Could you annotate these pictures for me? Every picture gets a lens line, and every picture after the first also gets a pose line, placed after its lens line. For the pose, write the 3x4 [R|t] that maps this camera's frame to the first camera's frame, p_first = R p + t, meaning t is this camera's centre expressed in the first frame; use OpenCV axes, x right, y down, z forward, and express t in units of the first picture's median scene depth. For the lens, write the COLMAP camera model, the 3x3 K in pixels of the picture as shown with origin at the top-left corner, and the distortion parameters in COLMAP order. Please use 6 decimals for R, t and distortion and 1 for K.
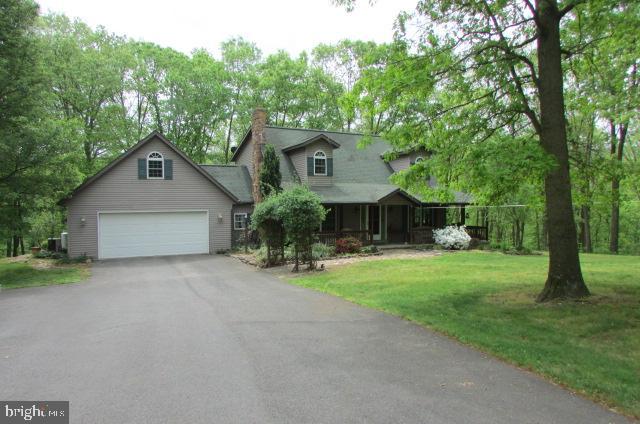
lens RADIAL K [[435.6, 0, 318.5], [0, 435.6, 222.6], [0, 0, 1]] dist [-0.048035, 0.000052]
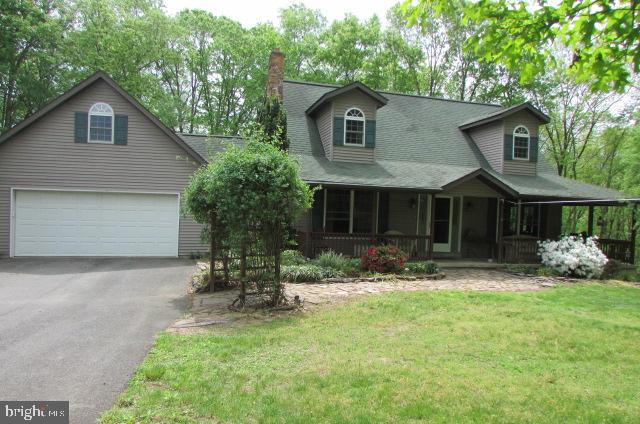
lens RADIAL K [[435.6, 0, 318.5], [0, 435.6, 222.6], [0, 0, 1]] dist [-0.048035, 0.000052]
pose [[0.976127, 0.047698, -0.211898, 0.095229], [-0.049858, 0.998745, -0.004859, 0.009382], [0.211400, 0.015308, 0.977280, 0.369120]]
